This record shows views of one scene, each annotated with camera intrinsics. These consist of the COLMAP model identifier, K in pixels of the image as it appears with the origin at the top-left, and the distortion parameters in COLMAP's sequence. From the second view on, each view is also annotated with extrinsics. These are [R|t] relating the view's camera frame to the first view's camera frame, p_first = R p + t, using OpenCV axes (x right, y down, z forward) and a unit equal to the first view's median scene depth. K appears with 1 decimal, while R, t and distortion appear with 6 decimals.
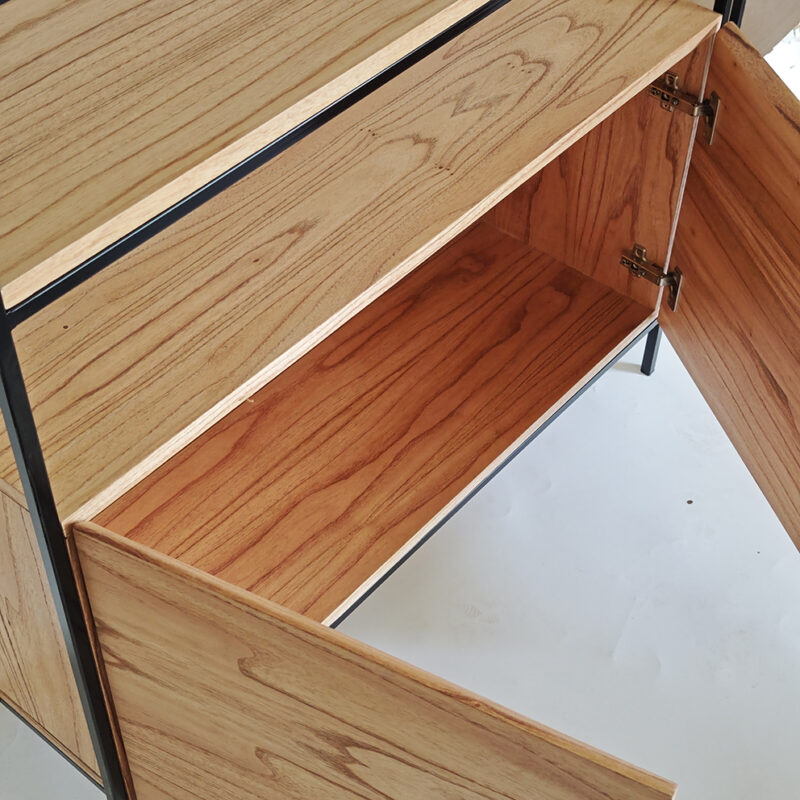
lens RADIAL K [[1430.7, 0, 399.8], [0, 1430.7, 404.9], [0, 0, 1]] dist [0.101648, 0.000000]
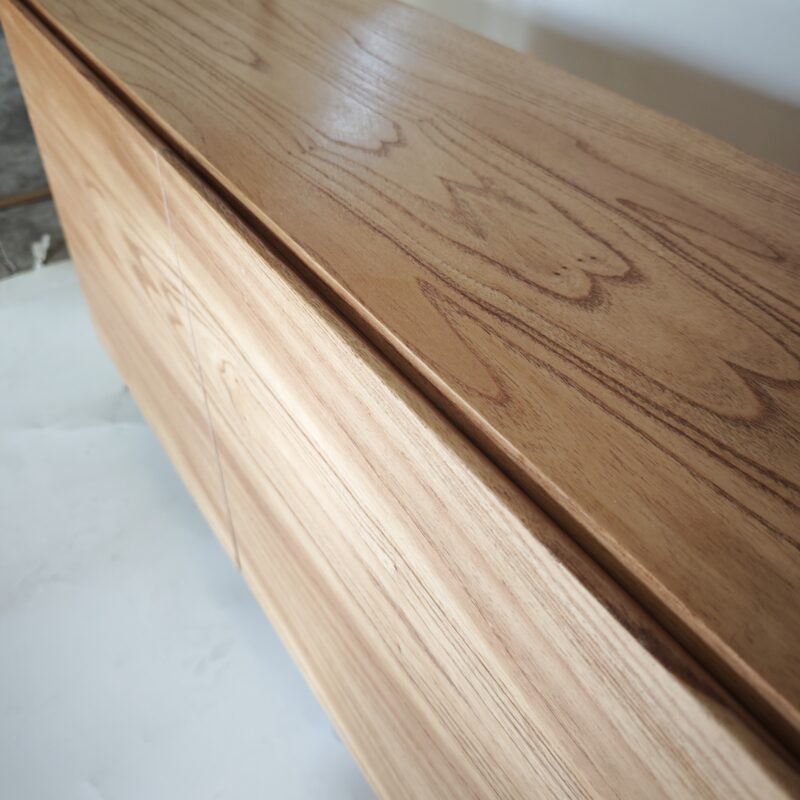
lens RADIAL K [[747.7, 0, 402.5], [0, 747.7, 399.2], [0, 0, 1]] dist [-0.002857, 0.000000]
pose [[-0.280433, 0.624351, -0.729070, 0.365460], [-0.712254, 0.373824, 0.594096, -0.389664], [0.643469, 0.685887, 0.339863, 1.103900]]
